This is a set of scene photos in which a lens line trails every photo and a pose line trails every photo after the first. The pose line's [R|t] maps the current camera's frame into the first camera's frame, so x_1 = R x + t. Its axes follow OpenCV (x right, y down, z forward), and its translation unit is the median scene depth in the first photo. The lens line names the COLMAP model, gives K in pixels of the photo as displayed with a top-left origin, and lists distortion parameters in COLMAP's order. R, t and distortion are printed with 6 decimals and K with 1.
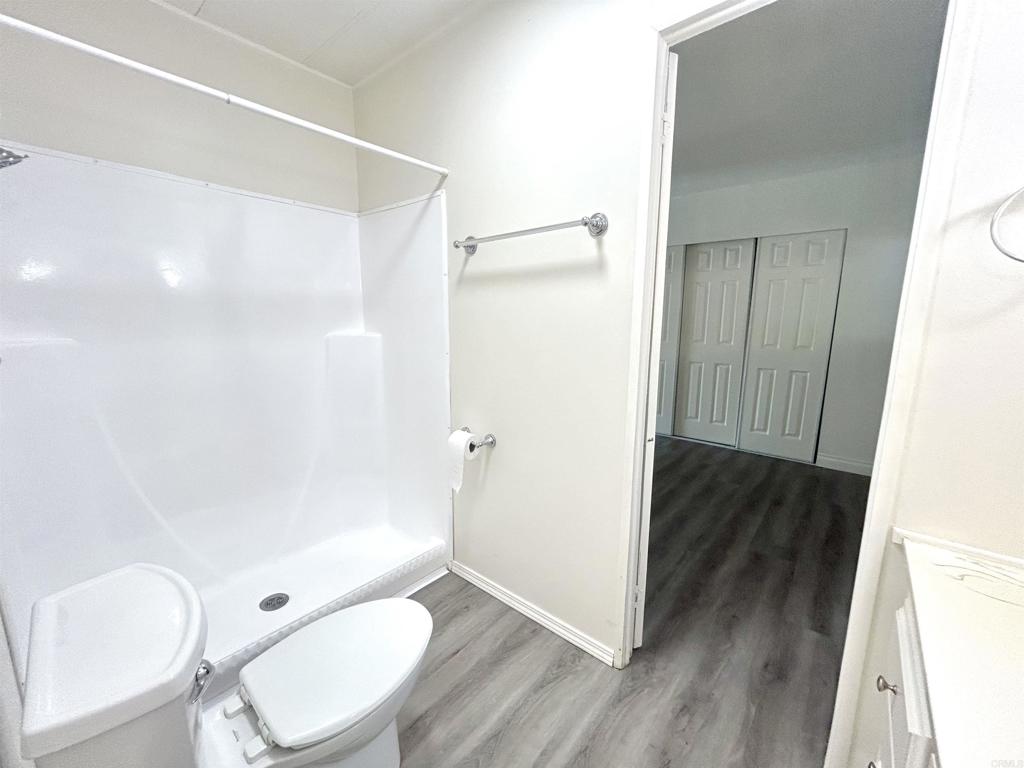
lens RADIAL K [[413.3, 0, 513.0], [0, 413.3, 387.3], [0, 0, 1]] dist [-0.001519, 0.000661]
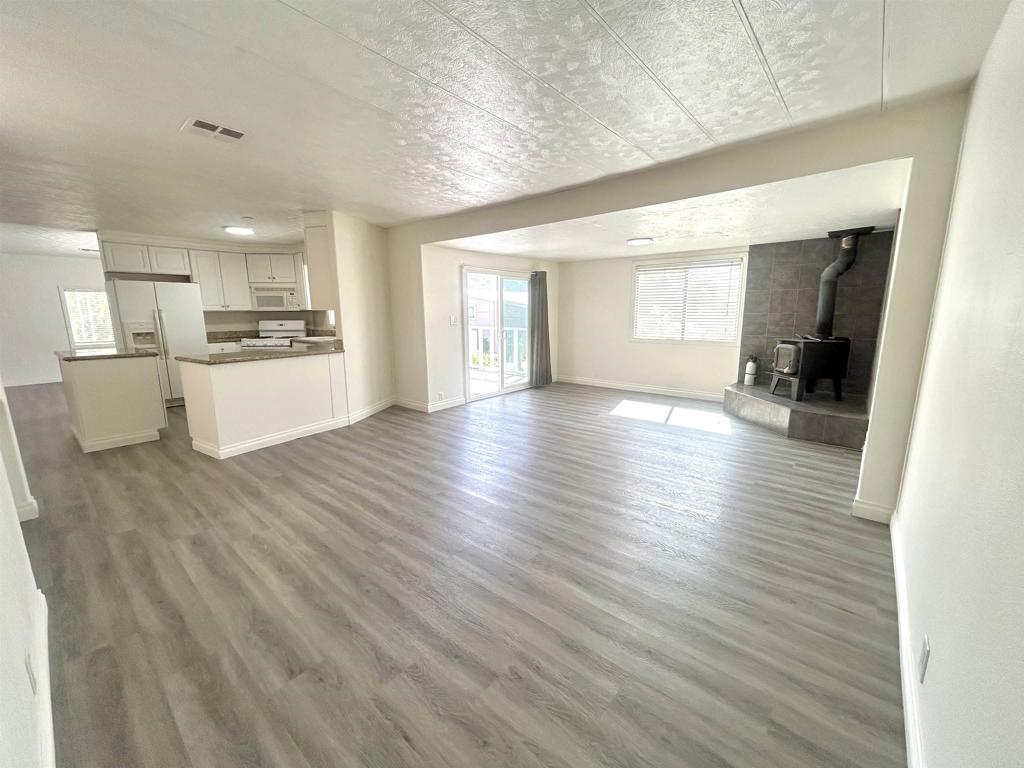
lens RADIAL K [[413.3, 0, 513.0], [0, 413.3, 387.3], [0, 0, 1]] dist [-0.001519, 0.000661]
pose [[-0.005194, 0.182012, -0.983283, 0.940468], [-0.162759, 0.970030, 0.180418, -0.201167], [0.986652, 0.160976, 0.024585, 1.253654]]
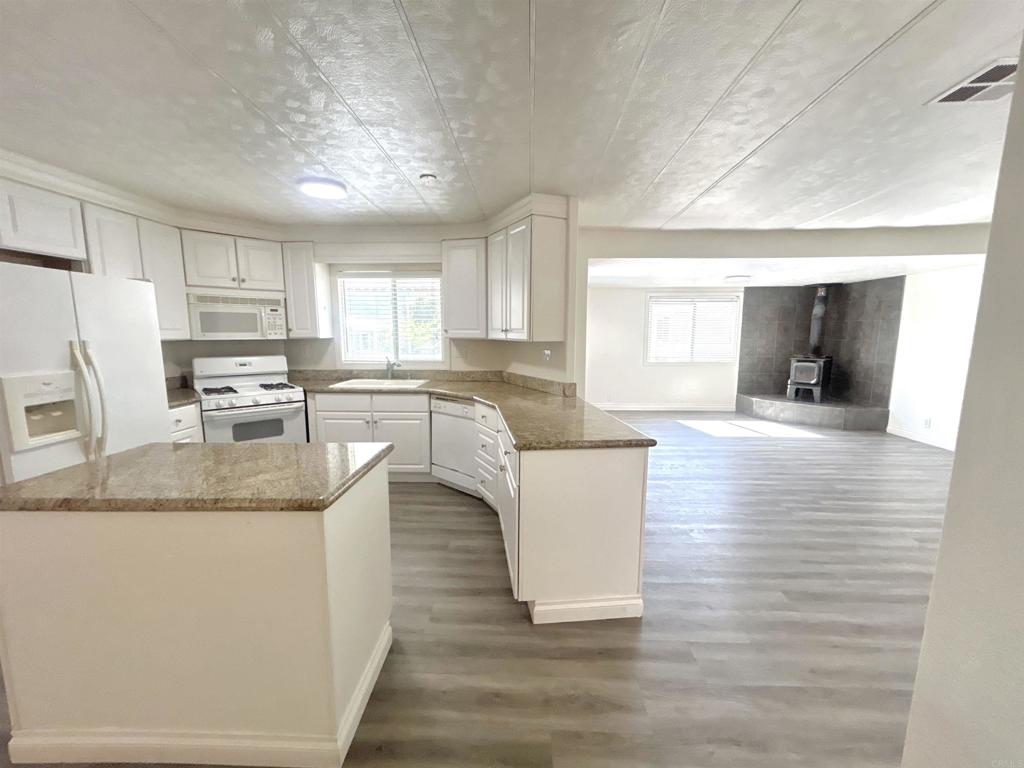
lens RADIAL K [[413.3, 0, 513.0], [0, 413.3, 387.3], [0, 0, 1]] dist [-0.001519, 0.000661]
pose [[0.616333, 0.105069, -0.780445, 0.756746], [-0.131082, 0.990921, 0.029887, -0.153392], [0.776499, 0.083882, 0.624510, 0.931846]]
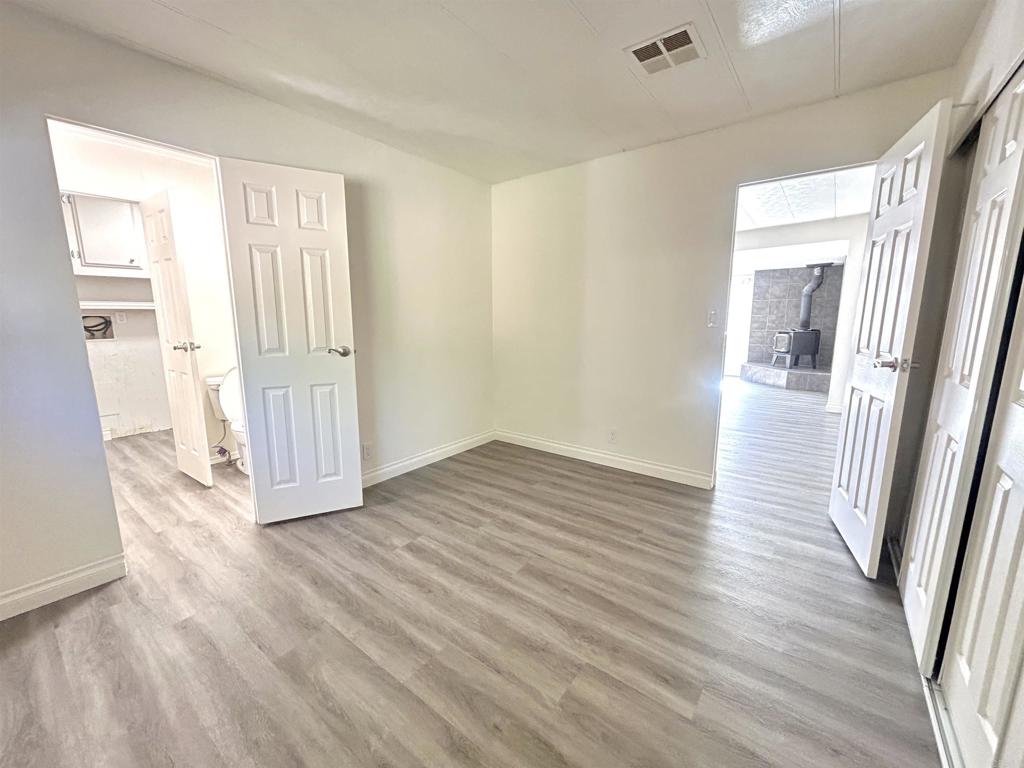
lens RADIAL K [[413.3, 0, 513.0], [0, 413.3, 387.3], [0, 0, 1]] dist [-0.001519, 0.000661]
pose [[0.047118, 0.162940, -0.985510, 1.130656], [-0.164485, 0.974404, 0.153239, -0.166924], [0.985254, 0.154881, 0.072713, 1.099163]]
